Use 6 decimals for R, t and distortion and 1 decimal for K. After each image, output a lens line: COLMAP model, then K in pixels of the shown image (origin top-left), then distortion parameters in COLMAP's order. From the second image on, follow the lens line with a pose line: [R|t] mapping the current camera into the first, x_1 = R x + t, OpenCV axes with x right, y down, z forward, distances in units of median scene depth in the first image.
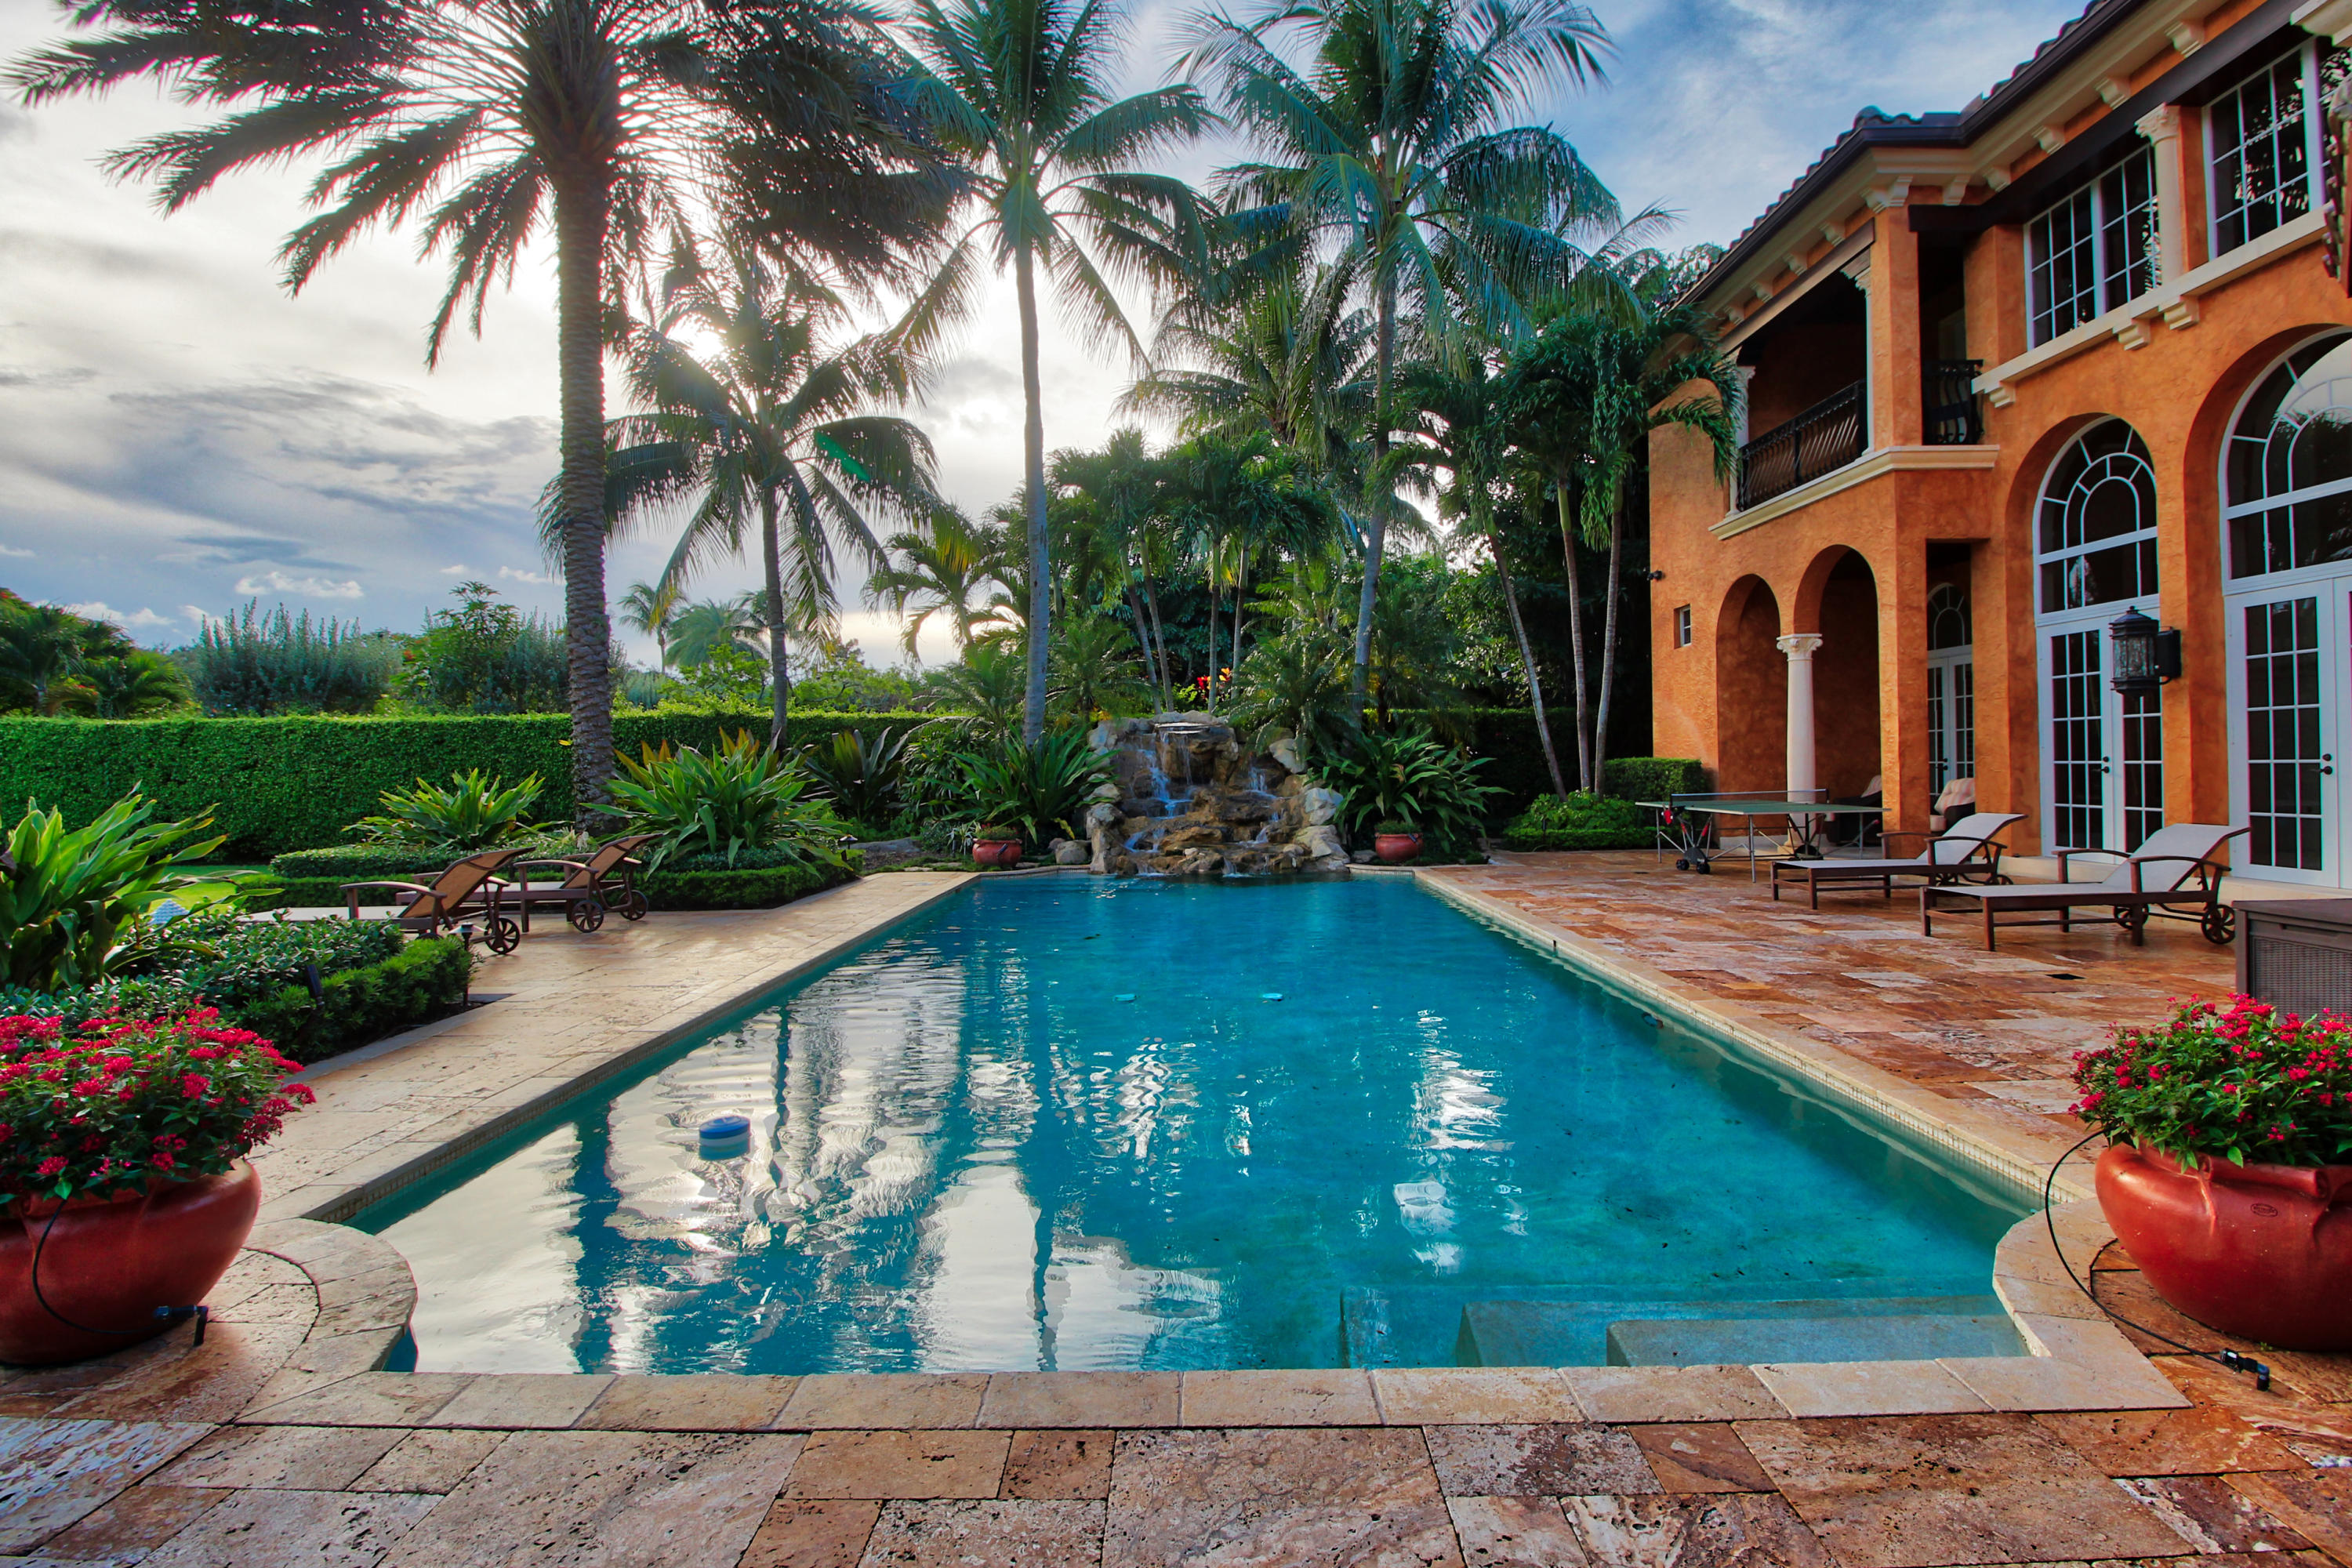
lens RADIAL K [[1093.7, 0, 1165.3], [0, 1093.7, 760.8], [0, 0, 1]] dist [-0.030905, -0.001773]
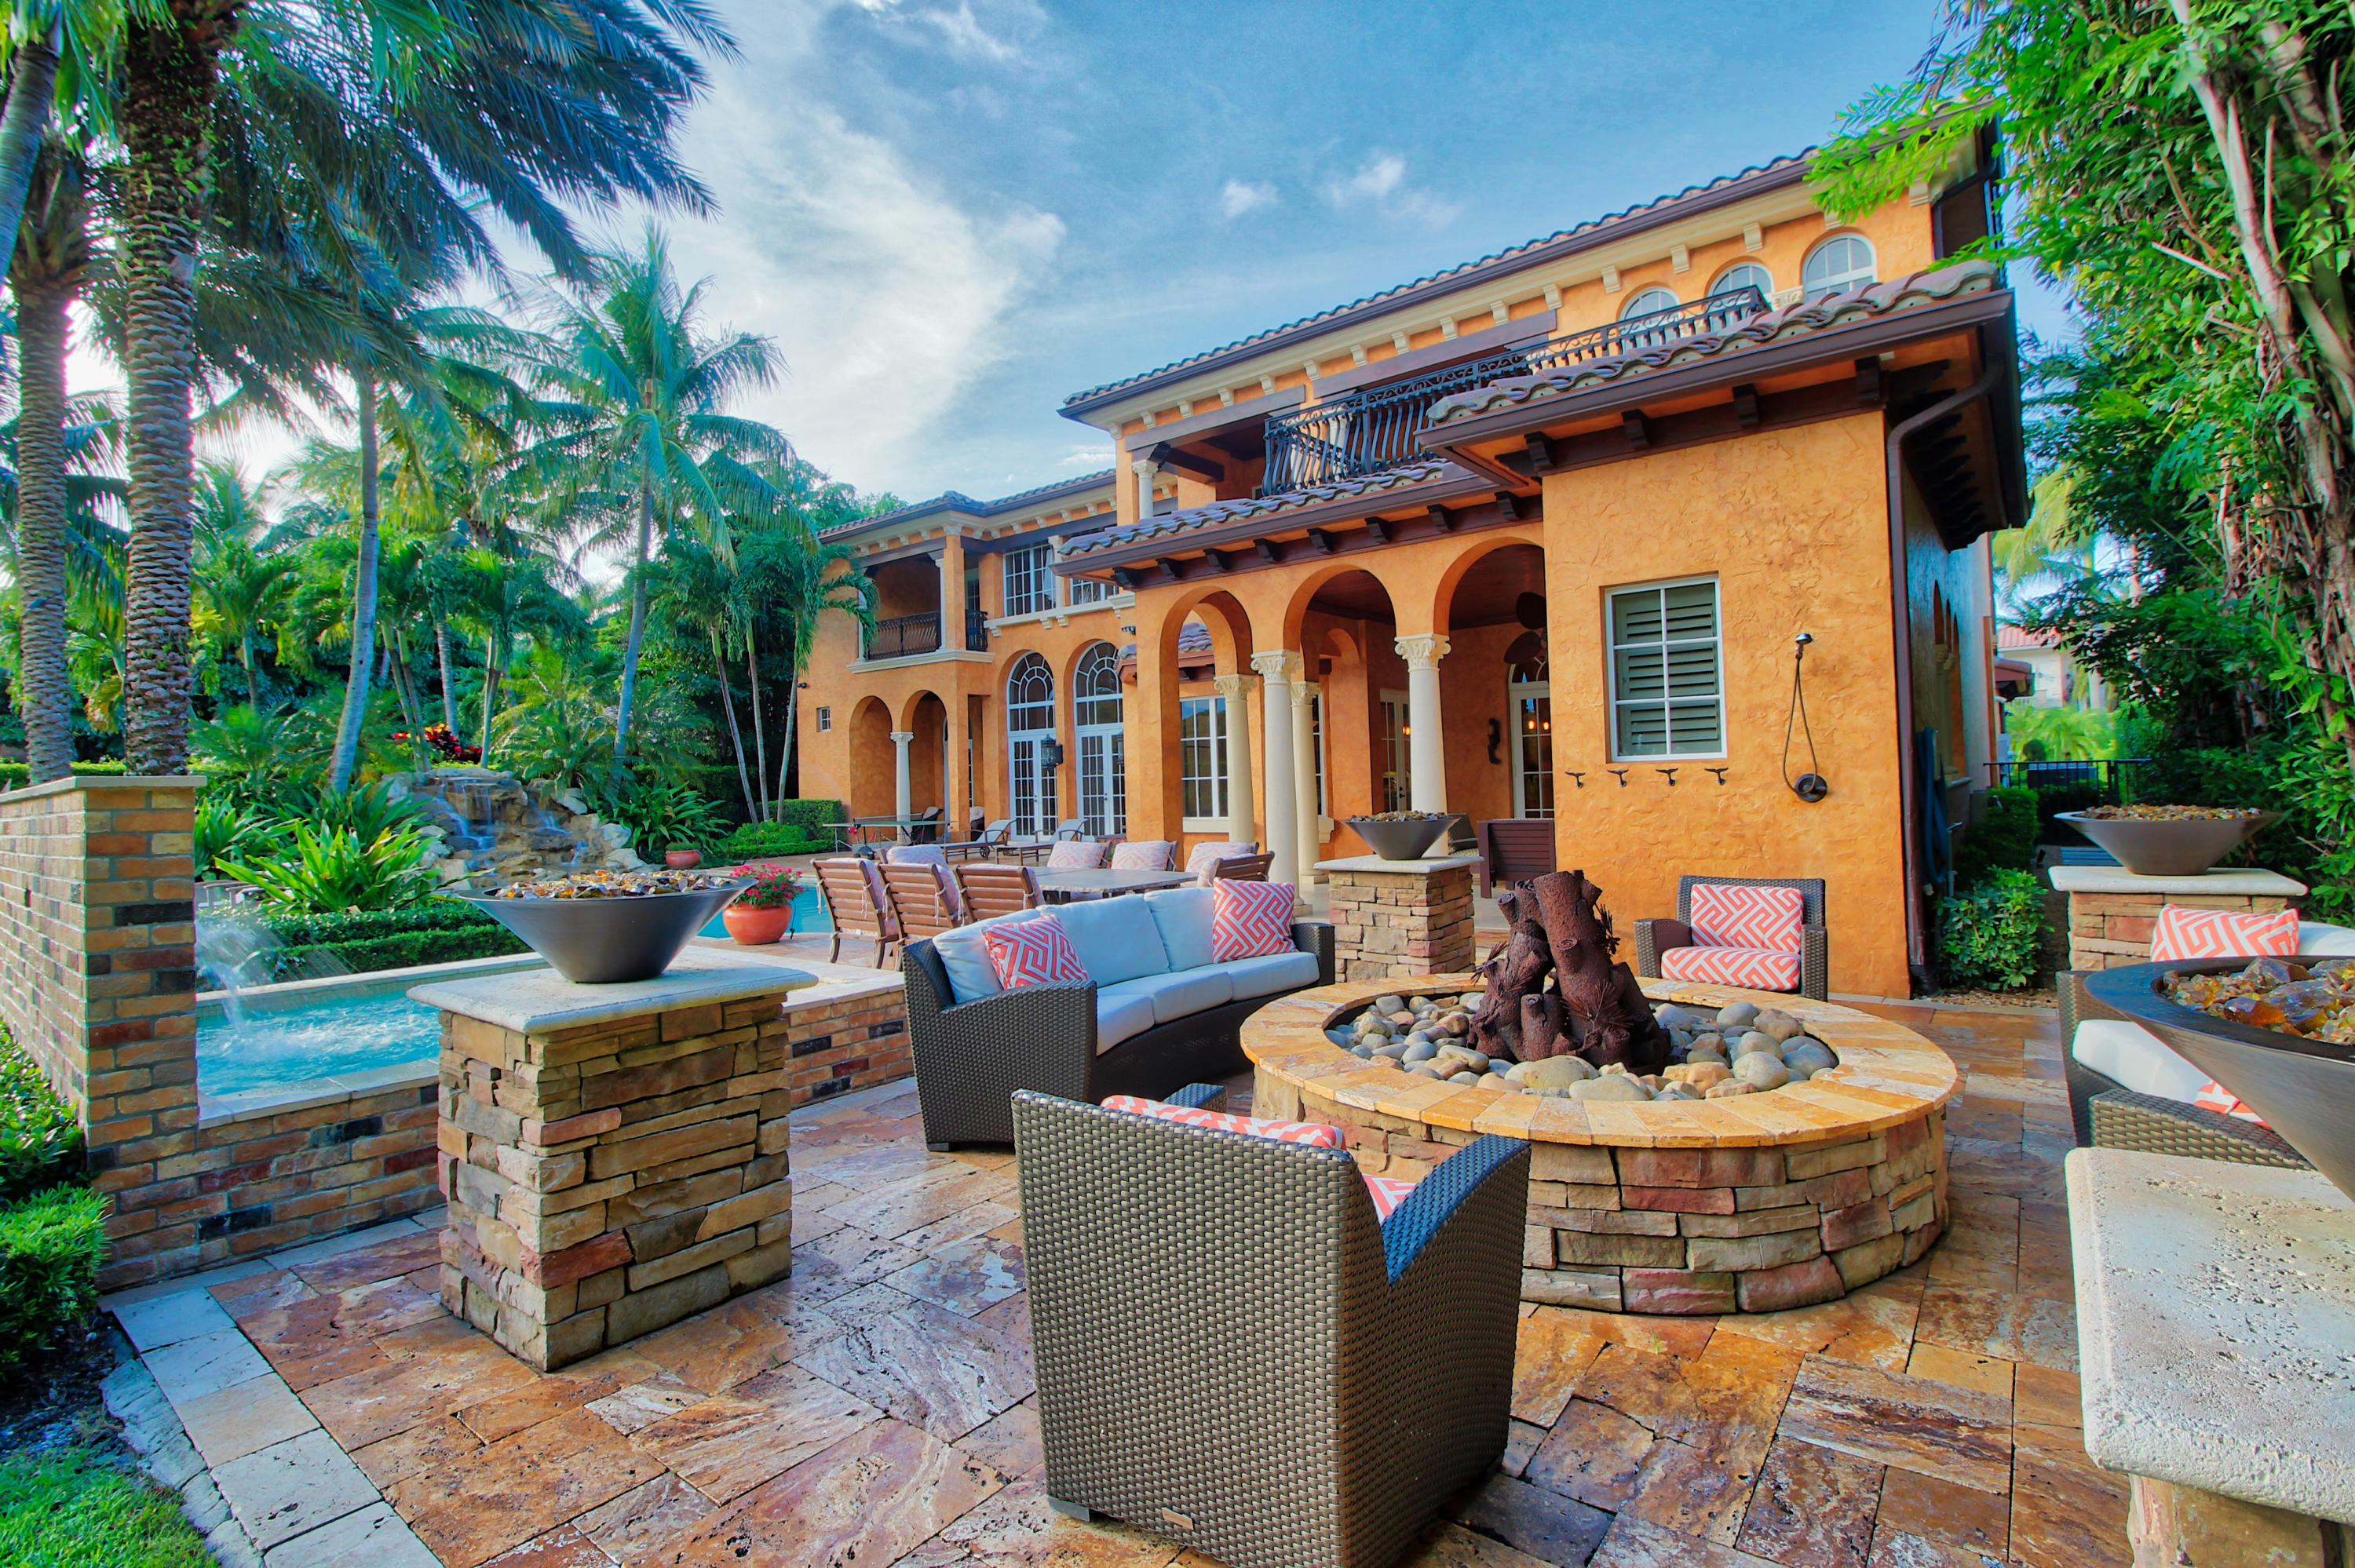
lens RADIAL K [[1094.9, 0, 1170.3], [0, 1094.9, 777.7], [0, 0, 1]] dist [-0.030905, -0.001773]
pose [[0.610262, 0.000799, 0.792199, -0.755391], [0.018862, 0.999701, -0.015539, 0.001216], [-0.791975, 0.024425, 0.610065, -0.630633]]
